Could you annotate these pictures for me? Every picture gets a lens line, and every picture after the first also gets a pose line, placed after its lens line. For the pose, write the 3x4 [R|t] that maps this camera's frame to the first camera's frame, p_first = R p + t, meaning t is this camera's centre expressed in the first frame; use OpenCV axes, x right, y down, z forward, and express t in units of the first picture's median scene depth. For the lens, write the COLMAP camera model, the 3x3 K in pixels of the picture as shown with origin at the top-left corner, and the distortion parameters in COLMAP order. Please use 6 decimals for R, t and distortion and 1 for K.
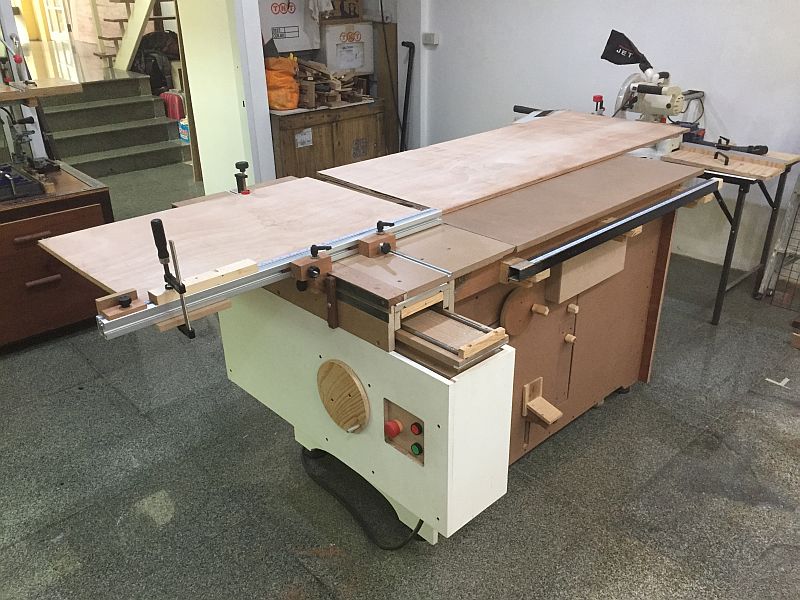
lens RADIAL K [[677.6, 0, 399.3], [0, 677.6, 298.5], [0, 0, 1]] dist [0.003507, -0.022542]
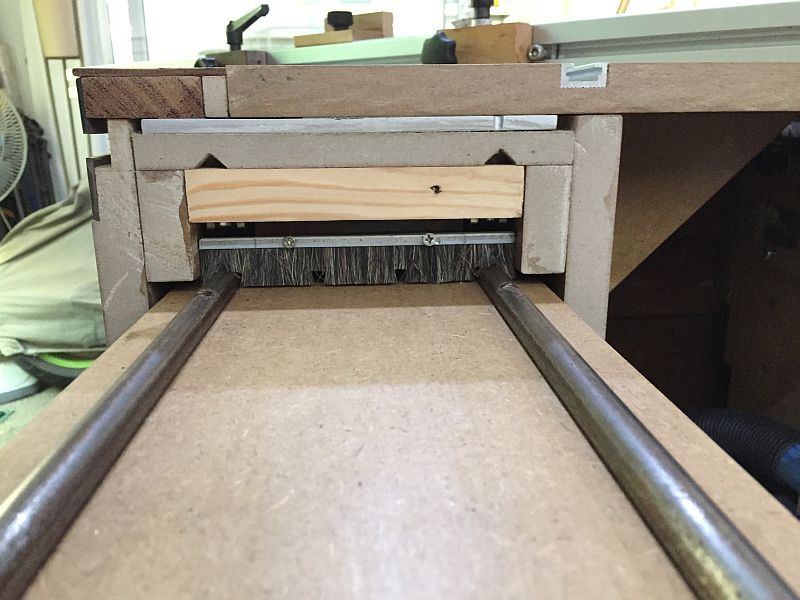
lens RADIAL K [[677.6, 0, 399.4], [0, 677.6, 300.3], [0, 0, 1]] dist [0.003507, -0.022542]
pose [[0.762064, 0.180328, -0.621884, 0.158279], [-0.272167, 0.960680, -0.054947, 0.042999], [0.587524, 0.211129, 0.781179, 0.870464]]
